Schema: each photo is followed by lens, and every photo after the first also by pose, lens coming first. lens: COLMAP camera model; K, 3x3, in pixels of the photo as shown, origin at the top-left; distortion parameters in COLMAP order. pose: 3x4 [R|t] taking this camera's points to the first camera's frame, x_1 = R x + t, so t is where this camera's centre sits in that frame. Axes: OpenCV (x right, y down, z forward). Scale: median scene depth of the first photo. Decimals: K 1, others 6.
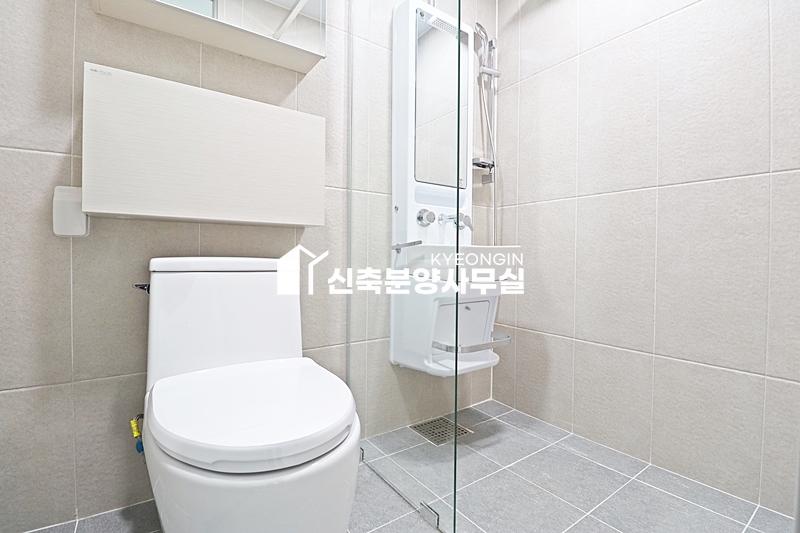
lens RADIAL K [[369.7, 0, 401.6], [0, 369.7, 260.2], [0, 0, 1]] dist [-0.001705, -0.012539]
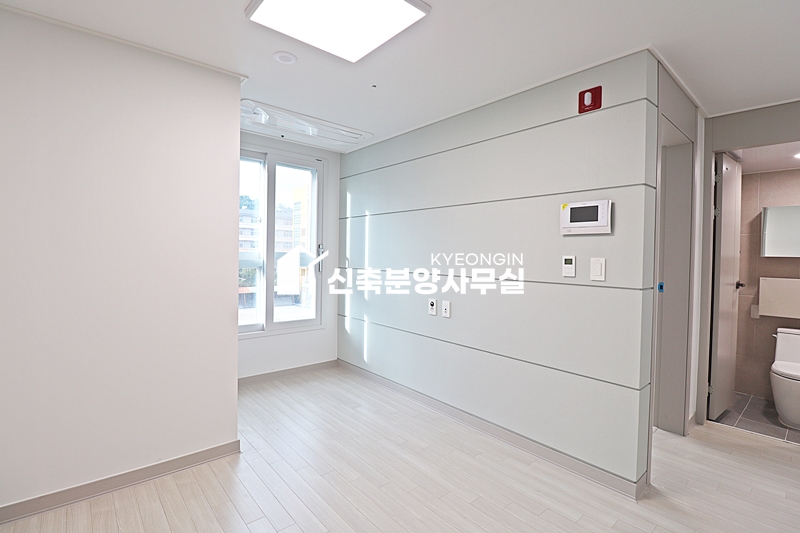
lens RADIAL K [[369.7, 0, 401.6], [0, 369.7, 260.2], [0, 0, 1]] dist [-0.001705, -0.012539]
pose [[0.094271, 0.006985, -0.995522, 2.534336], [-0.024107, 0.999698, 0.004731, -0.600020], [0.995255, 0.023553, 0.094411, -3.046874]]
